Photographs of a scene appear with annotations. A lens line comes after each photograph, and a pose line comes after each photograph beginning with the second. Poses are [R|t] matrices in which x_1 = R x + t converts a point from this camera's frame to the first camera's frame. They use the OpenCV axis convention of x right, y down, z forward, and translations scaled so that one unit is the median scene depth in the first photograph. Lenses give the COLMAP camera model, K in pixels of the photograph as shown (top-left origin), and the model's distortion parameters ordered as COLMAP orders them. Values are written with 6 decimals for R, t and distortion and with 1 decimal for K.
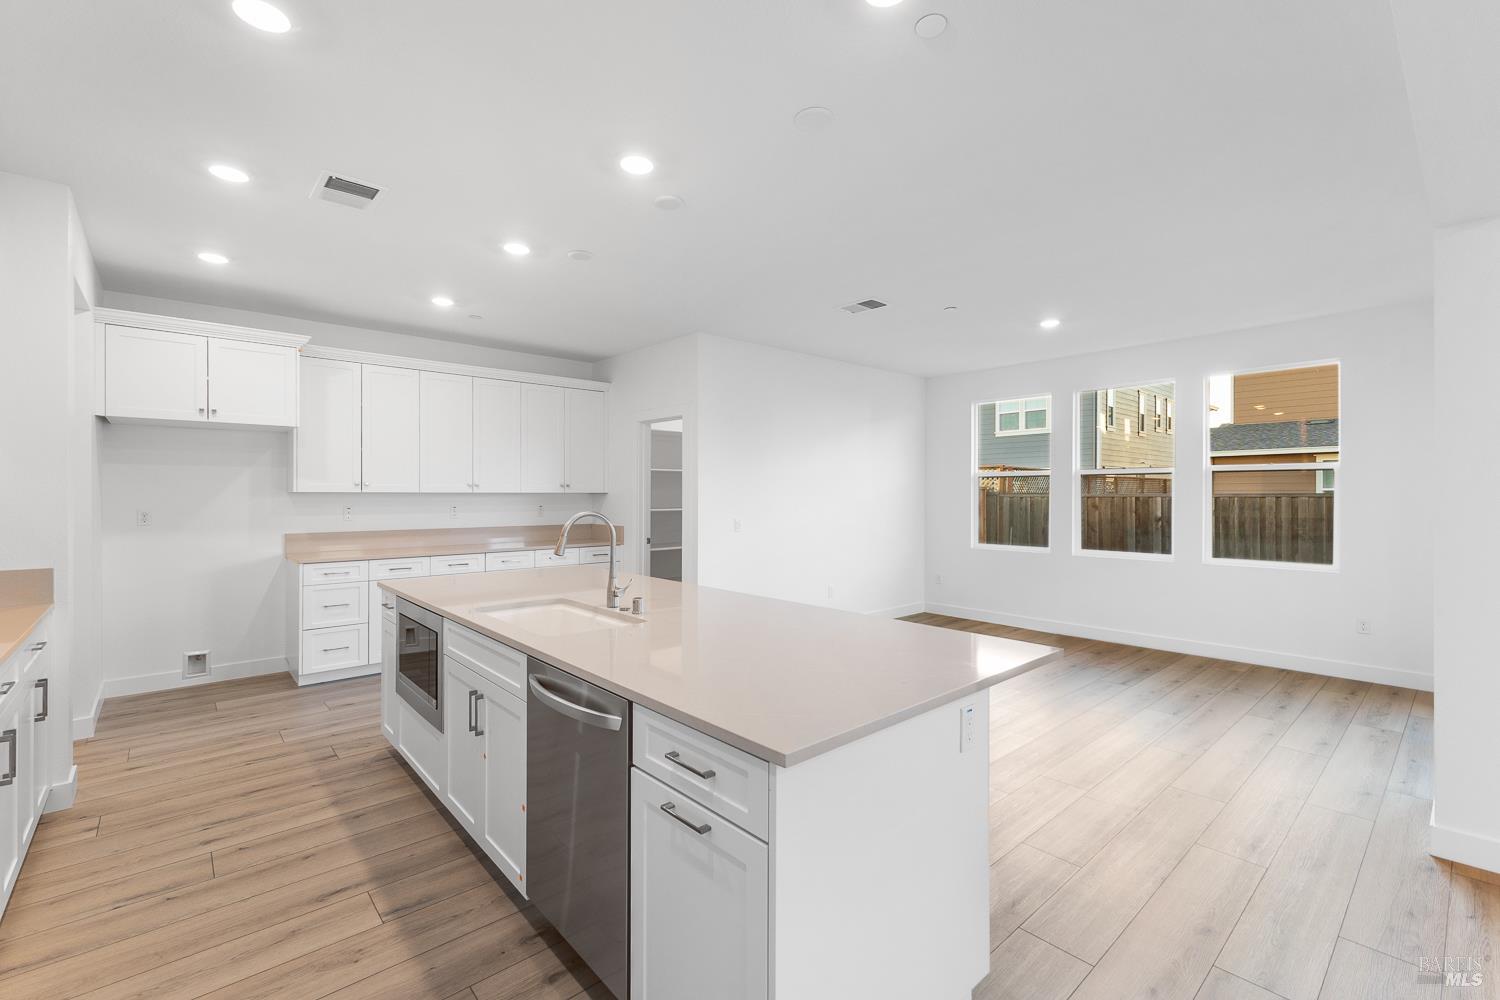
lens RADIAL K [[653.6, 0, 750.0], [0, 653.6, 500.0], [0, 0, 1]] dist [0.015172, 0.000049]
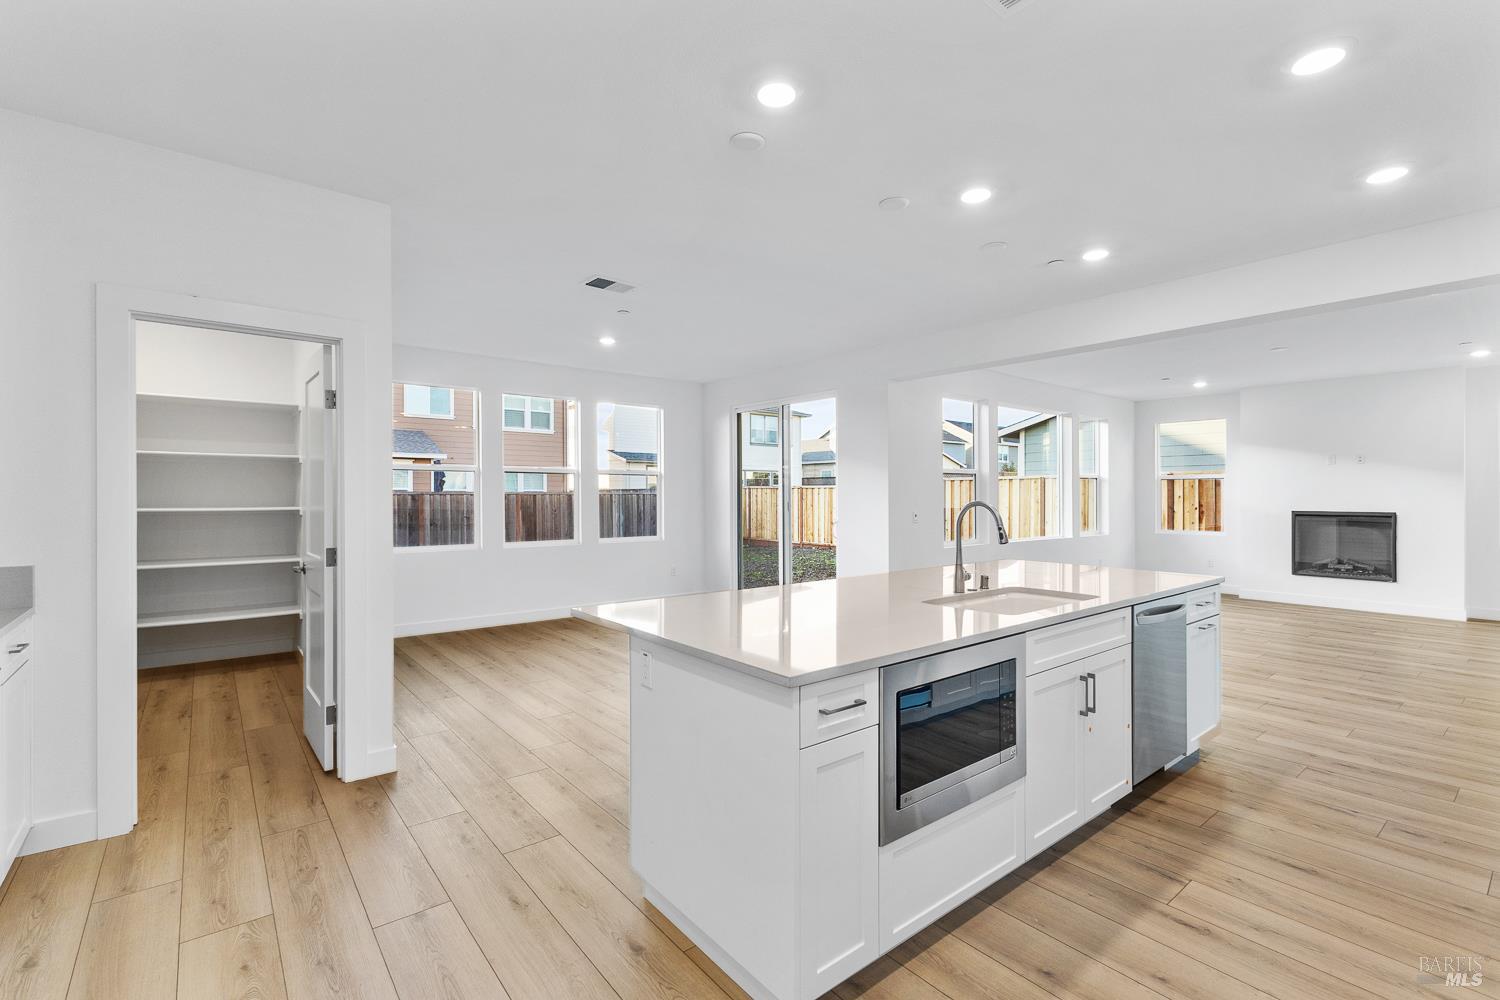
lens RADIAL K [[669.3, 0, 752.7], [0, 669.3, 489.7], [0, 0, 1]] dist [0.016833, 0.000241]
pose [[0.035783, 0.011272, 0.999296, -1.520075], [0.003522, 0.999929, -0.011405, 0.009227], [-0.999353, 0.003928, 0.035741, 1.500673]]
